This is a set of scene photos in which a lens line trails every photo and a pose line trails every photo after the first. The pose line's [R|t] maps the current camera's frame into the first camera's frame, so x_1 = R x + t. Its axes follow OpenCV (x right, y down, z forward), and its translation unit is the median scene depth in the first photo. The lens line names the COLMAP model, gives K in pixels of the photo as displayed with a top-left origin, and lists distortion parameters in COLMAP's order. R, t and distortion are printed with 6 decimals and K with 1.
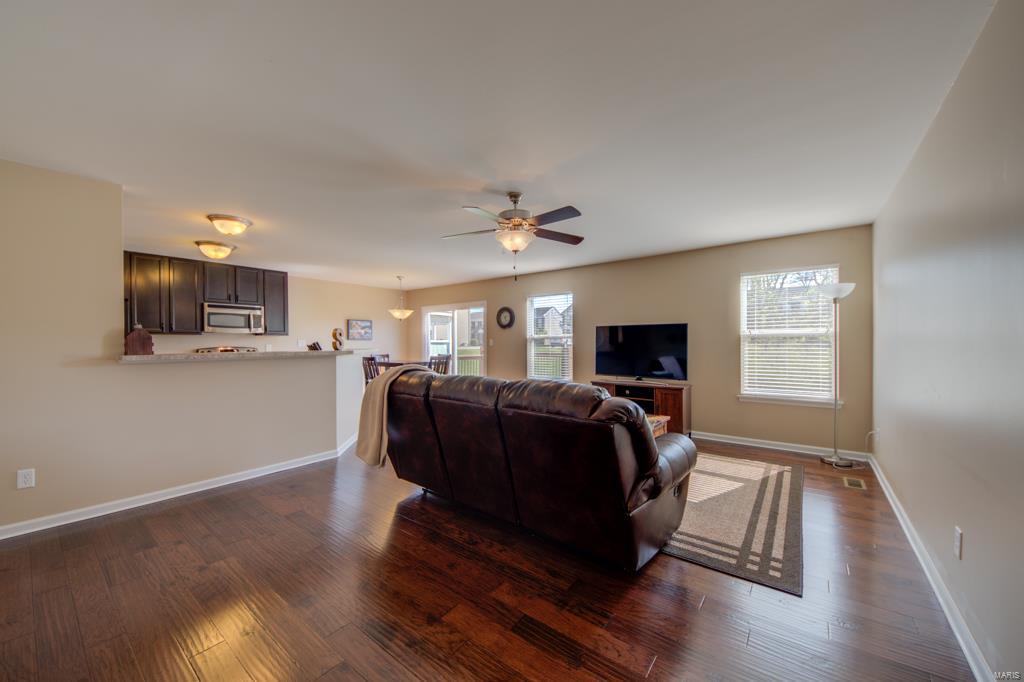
lens RADIAL K [[375.1, 0, 511.3], [0, 375.1, 344.9], [0, 0, 1]] dist [-0.000047, -0.000008]
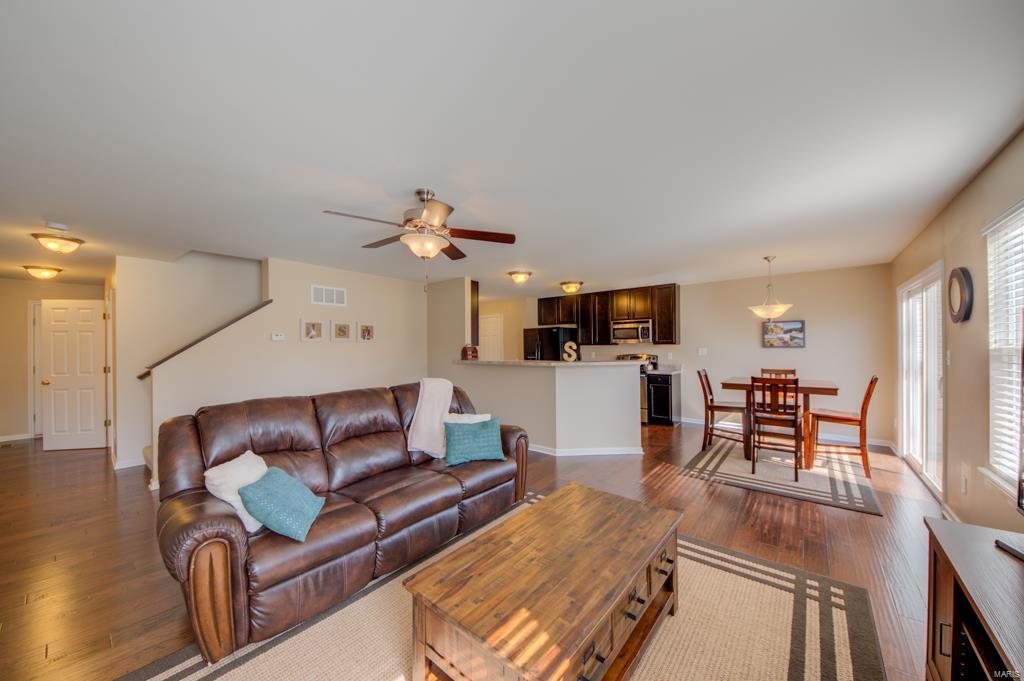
lens RADIAL K [[355.9, 0, 505.1], [0, 355.9, 344.7], [0, 0, 1]] dist [0.000125, -0.000153]
pose [[-0.041420, 0.003227, -0.999137, 0.439686], [0.005865, 0.999978, 0.002987, -0.032482], [0.999125, -0.005737, -0.041438, 0.628523]]
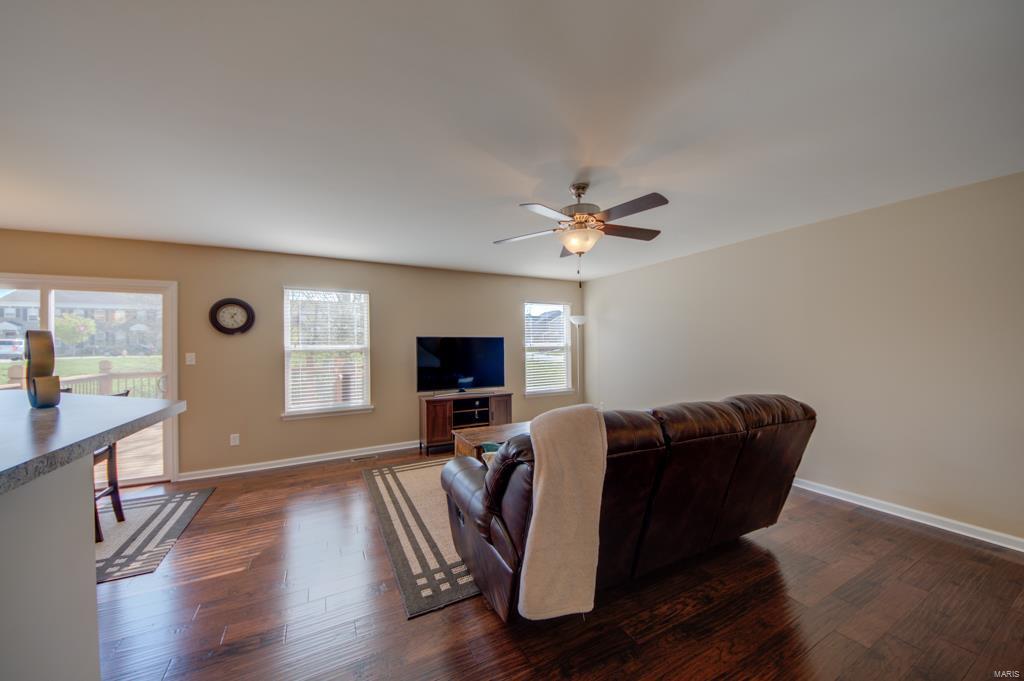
lens RADIAL K [[350.5, 0, 514.2], [0, 350.5, 344.1], [0, 0, 1]] dist [0.000949, -0.000023]
pose [[0.409696, 0.003748, 0.912214, -0.401218], [0.014609, 0.999836, -0.010669, -0.019311], [-0.912105, 0.017697, 0.409575, 0.423043]]
